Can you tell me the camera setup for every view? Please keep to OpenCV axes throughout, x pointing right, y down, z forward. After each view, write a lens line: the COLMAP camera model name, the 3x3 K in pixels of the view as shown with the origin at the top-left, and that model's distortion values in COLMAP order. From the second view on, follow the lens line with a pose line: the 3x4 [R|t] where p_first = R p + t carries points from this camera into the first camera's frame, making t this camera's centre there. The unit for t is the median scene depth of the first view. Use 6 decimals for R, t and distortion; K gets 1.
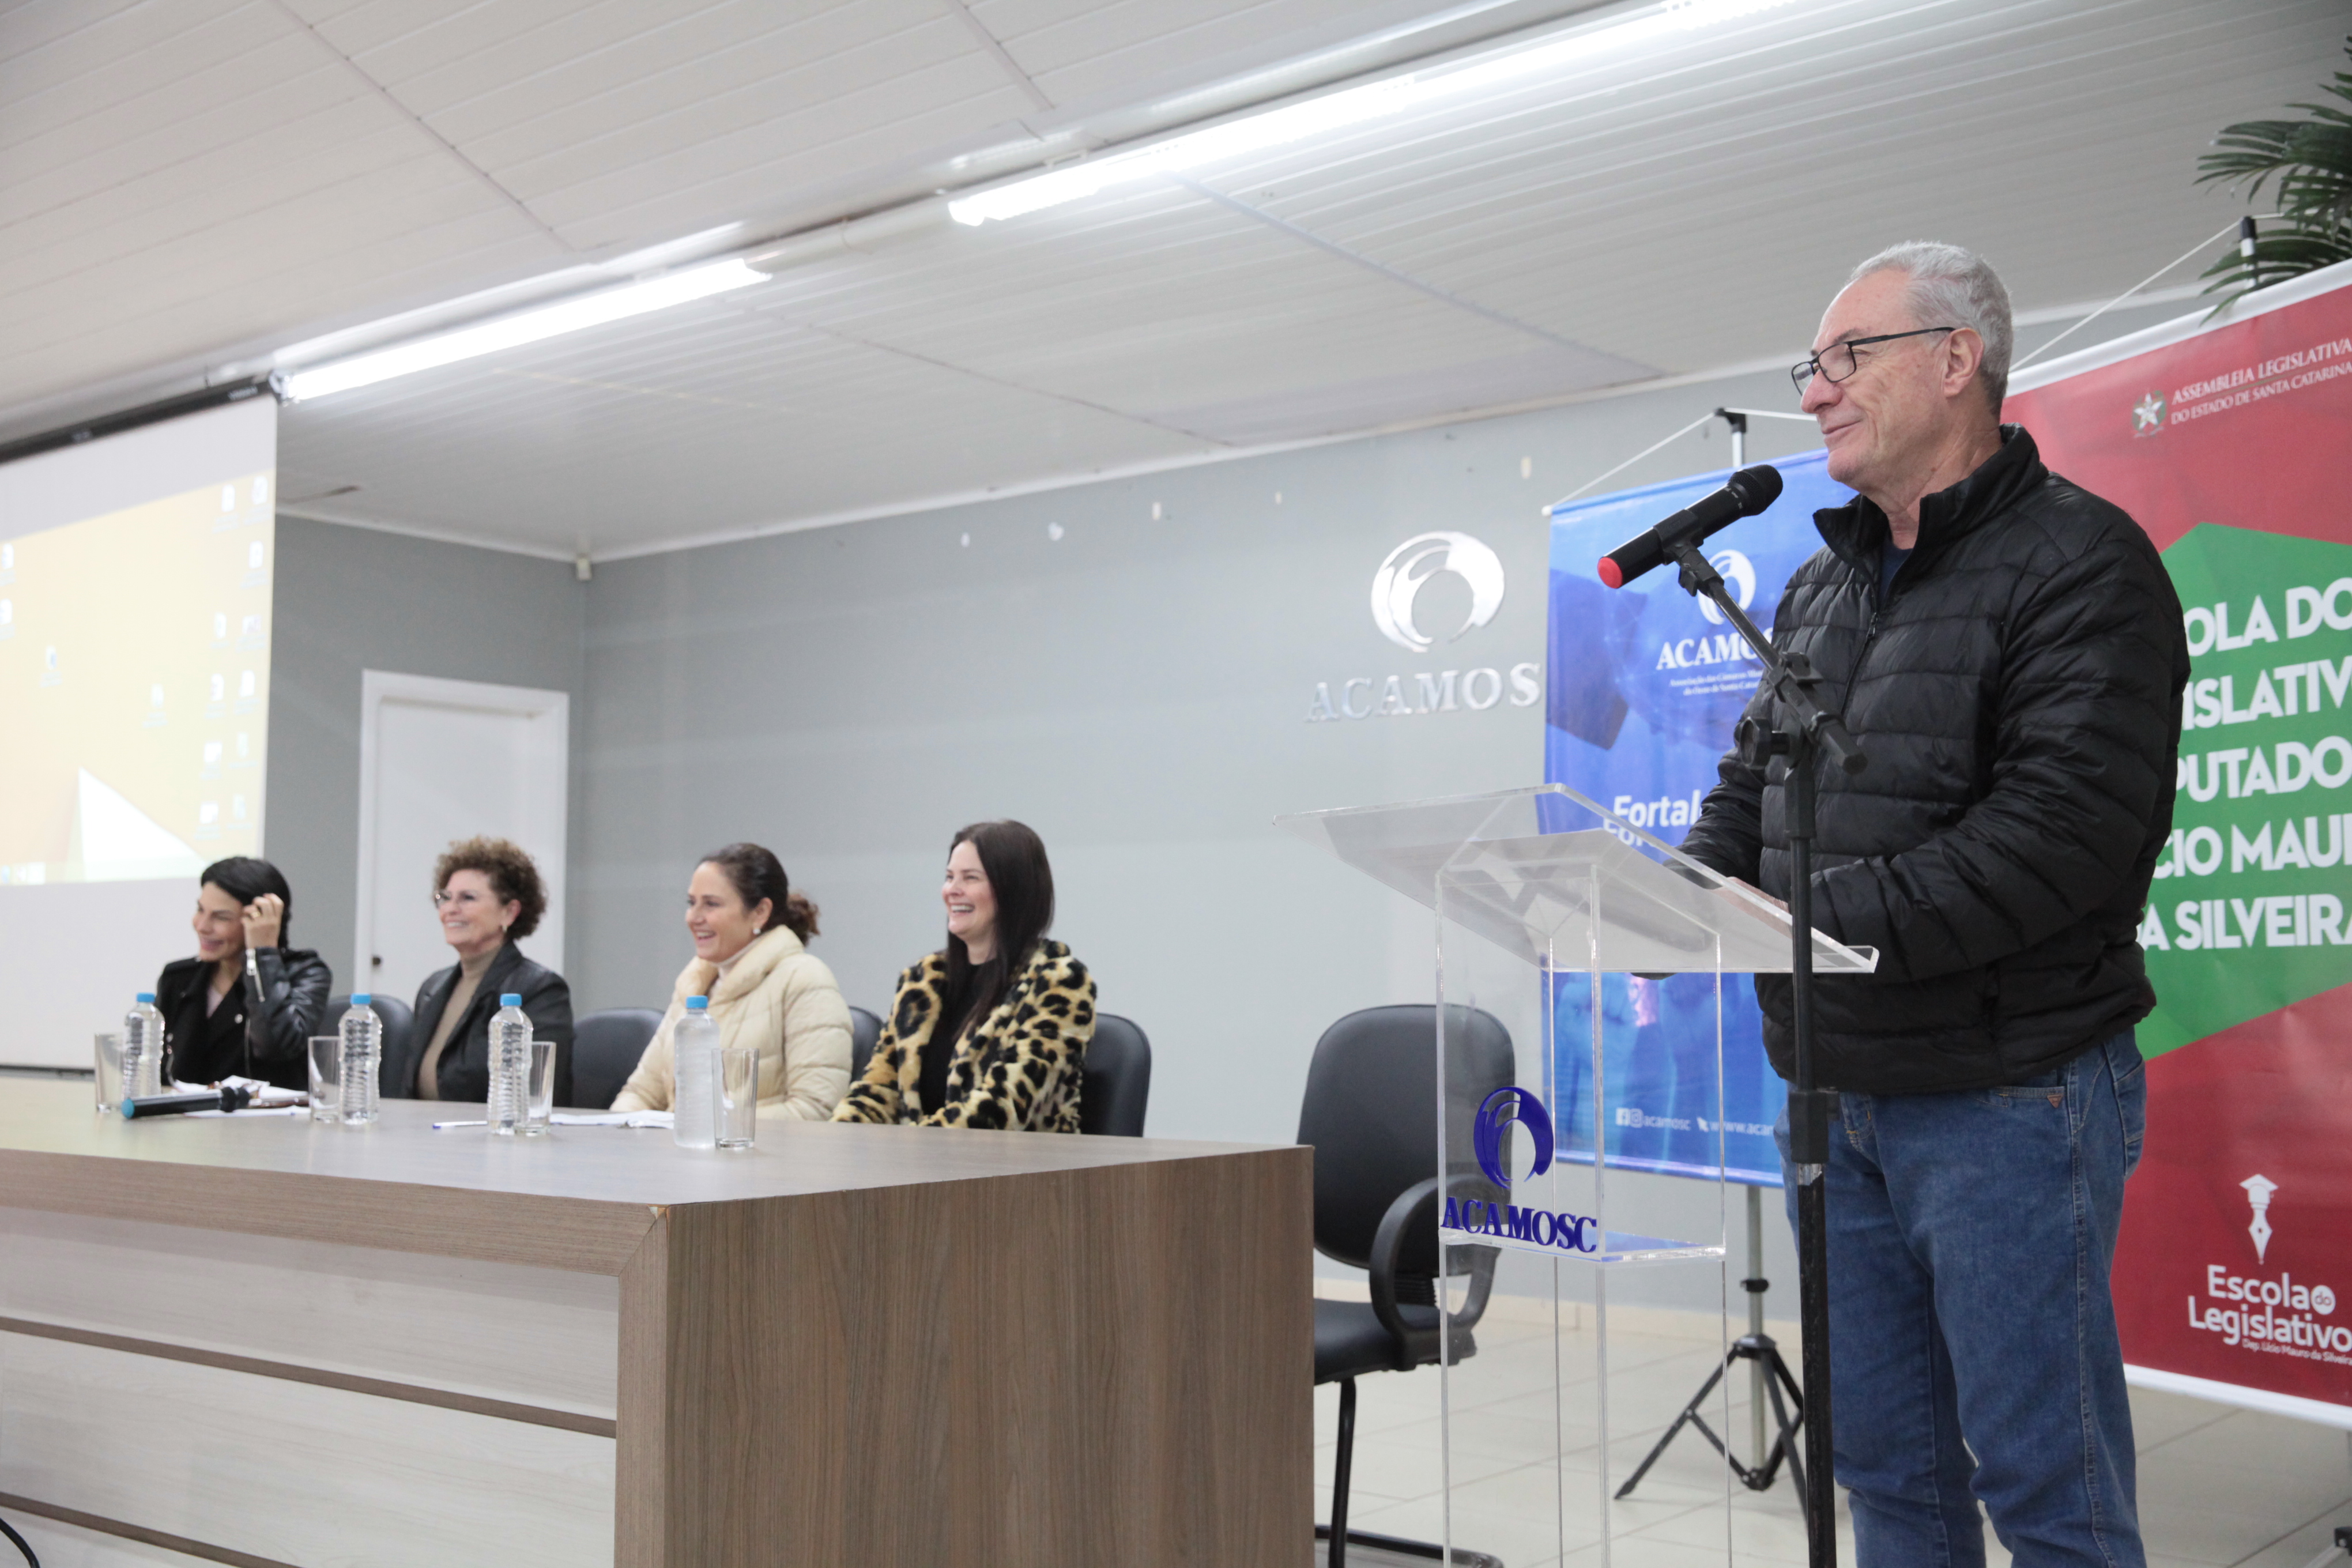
lens RADIAL K [[2501.8, 0, 1172.1], [0, 2501.8, 804.1], [0, 0, 1]] dist [0.067655, 0.000000]
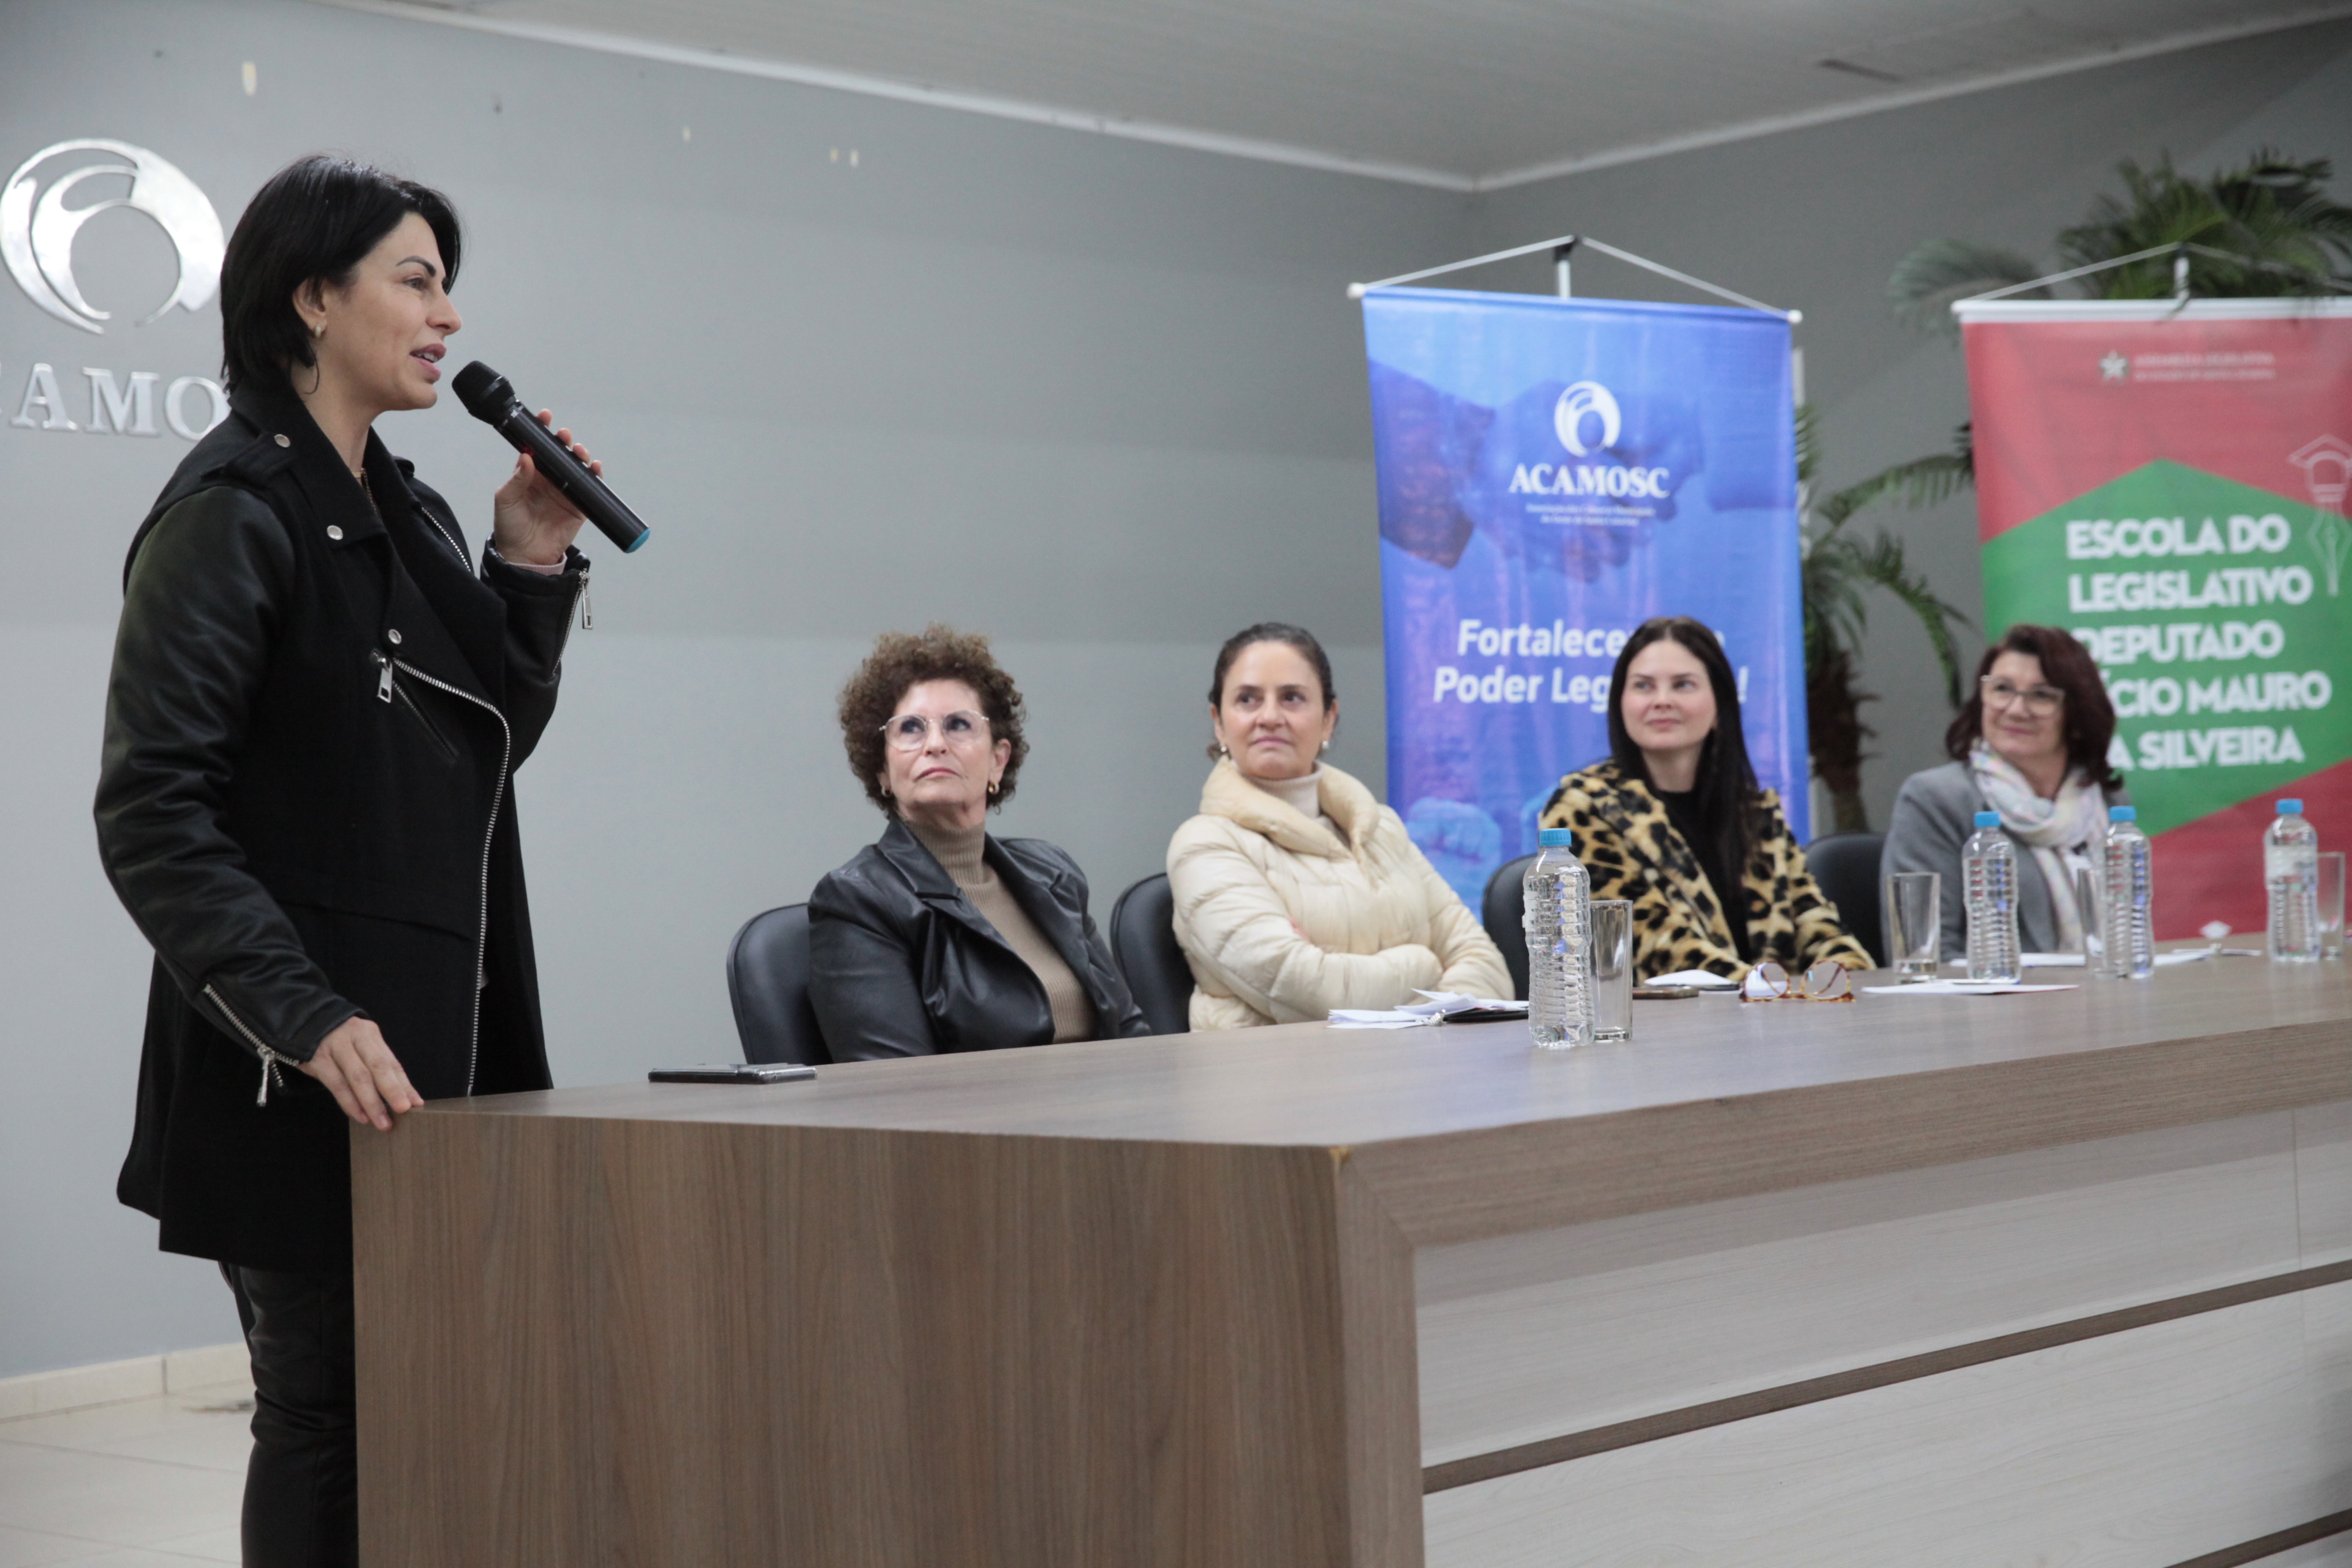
lens RADIAL K [[3794.0, 0, 1171.7], [0, 3794.0, 791.8], [0, 0, 1]] dist [0.172345, 0.000000]
pose [[0.059044, 0.008295, 0.998221, -1.705656], [-0.032968, 0.999436, -0.006355, 0.100926], [-0.997711, -0.032534, 0.059284, 1.401715]]
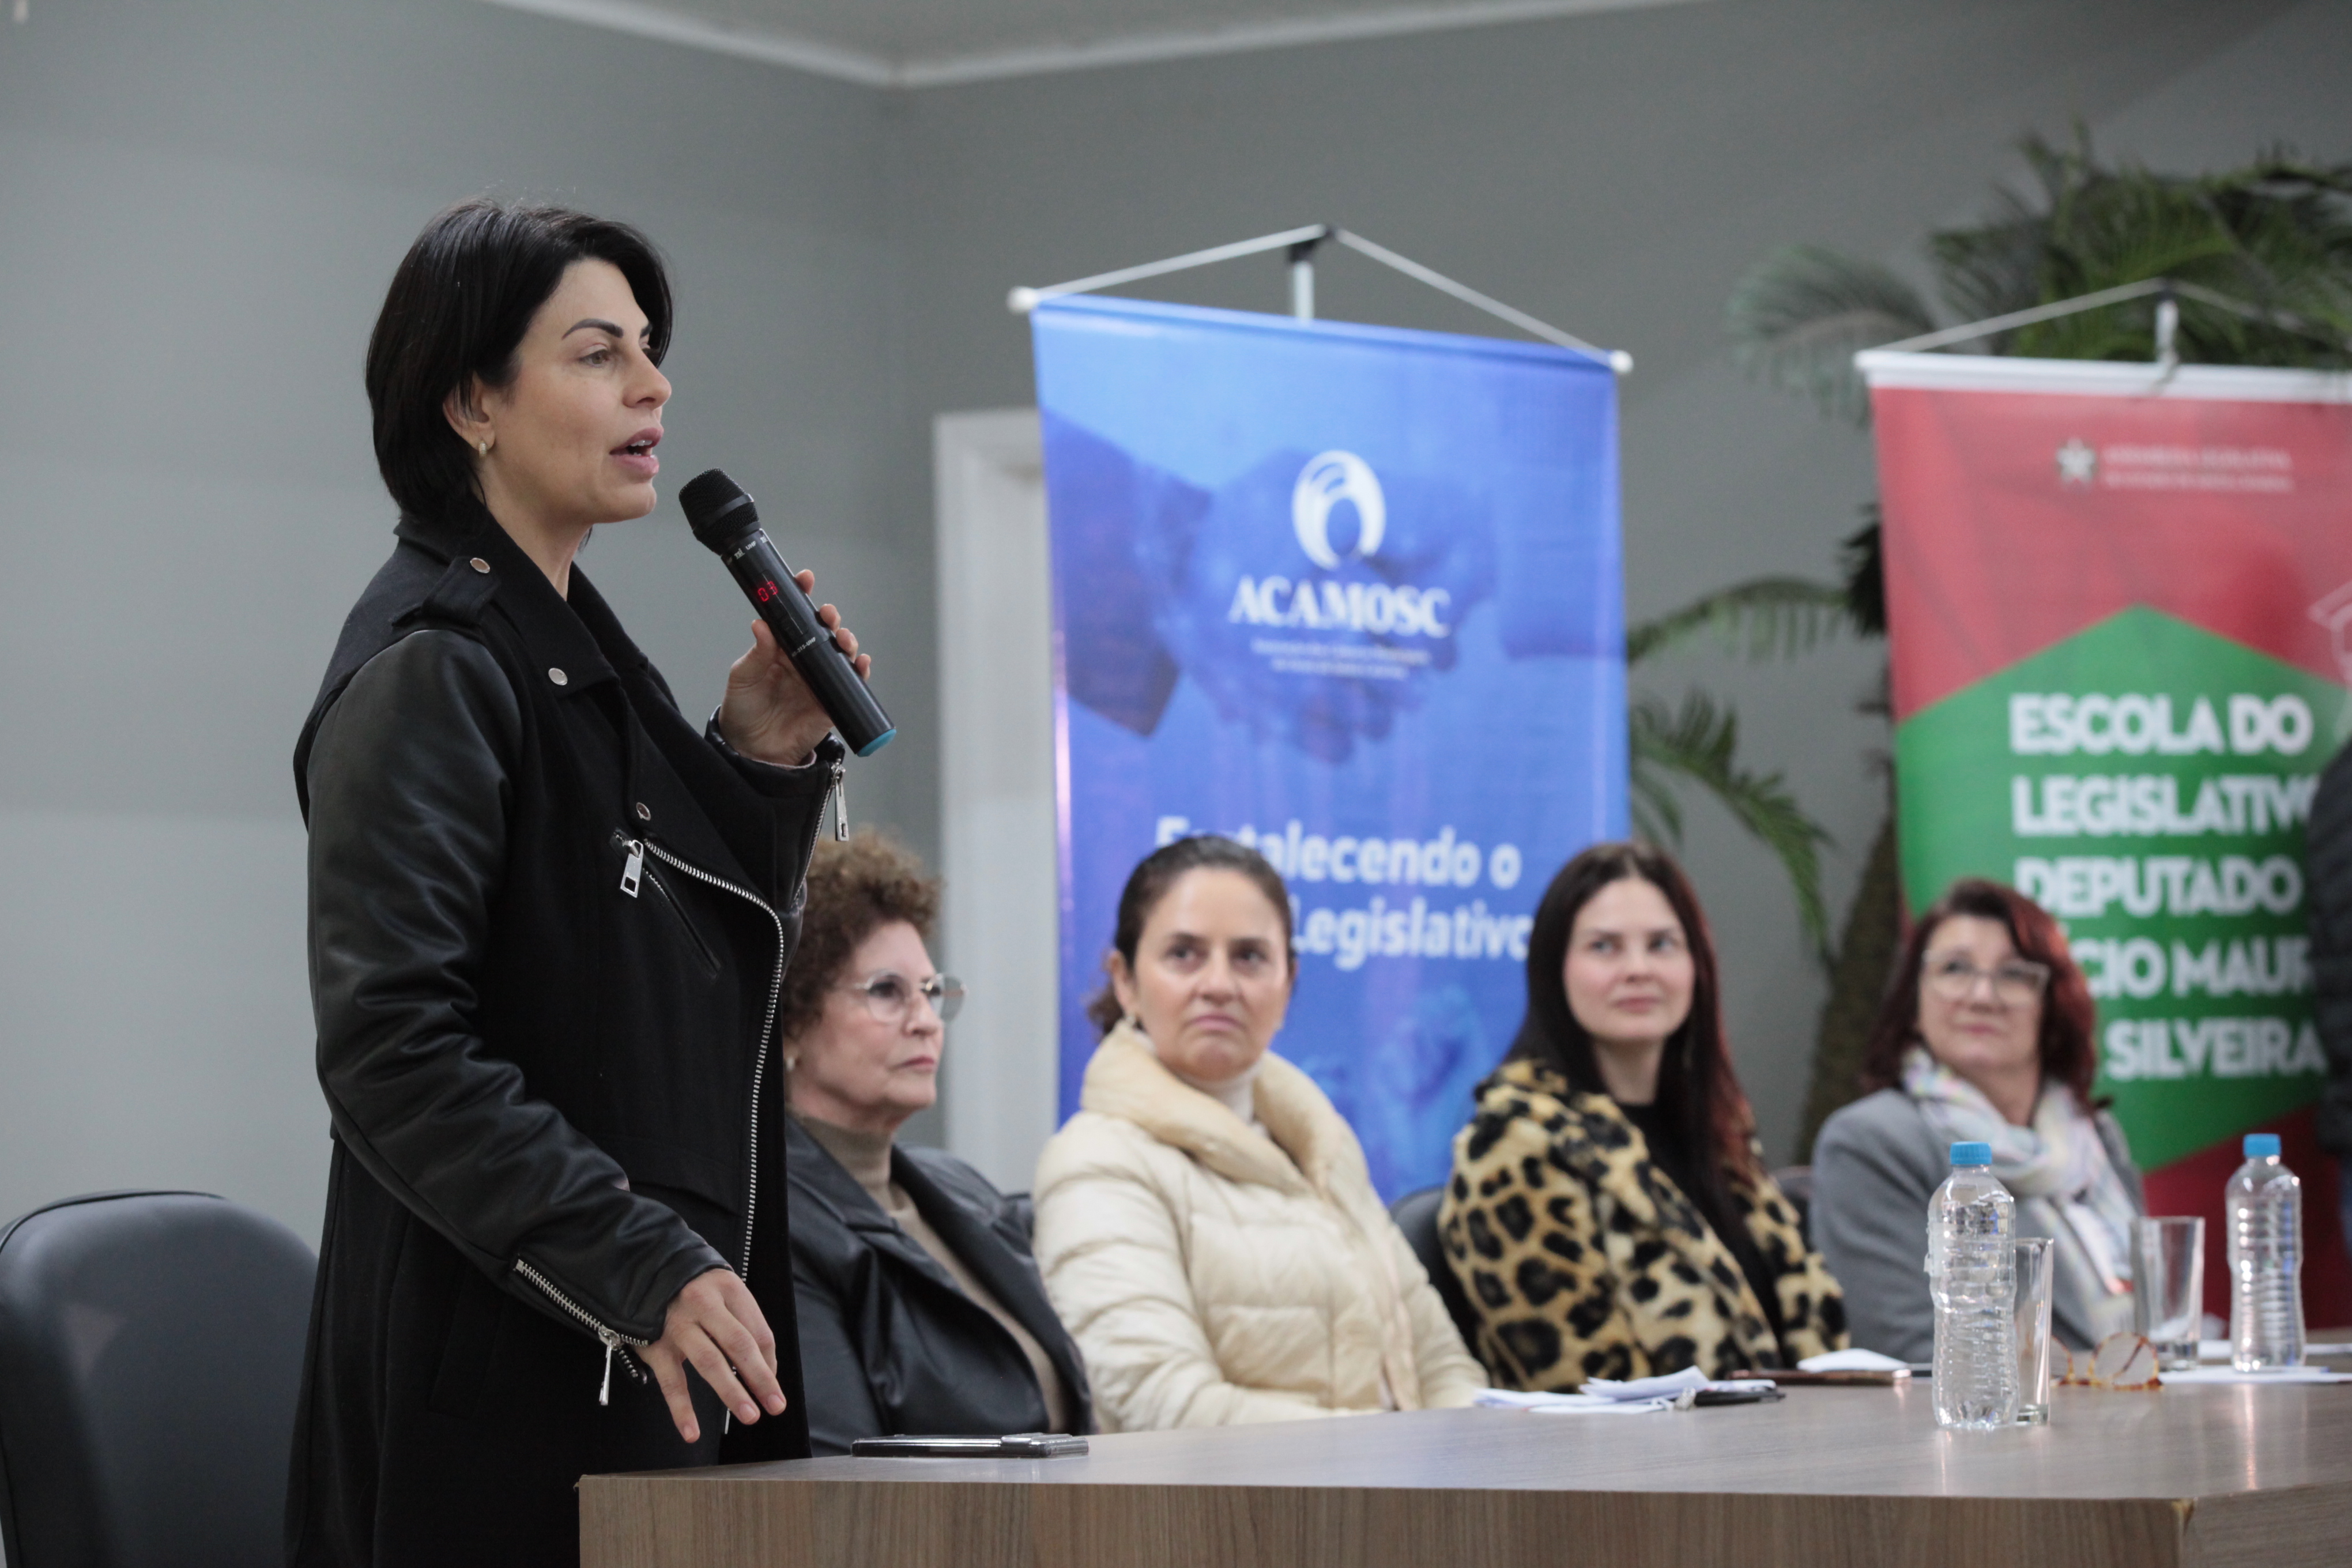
lens RADIAL K [[7633.2, 0, 1072.7], [0, 7633.2, 631.6], [0, 0, 1]] dist [0.022813, 0.000000]
pose [[-0.160998, 0.065646, 0.984769, -2.205231], [-0.054796, 0.995652, -0.075330, 0.124101], [-0.985432, -0.066090, -0.156701, 1.793900]]
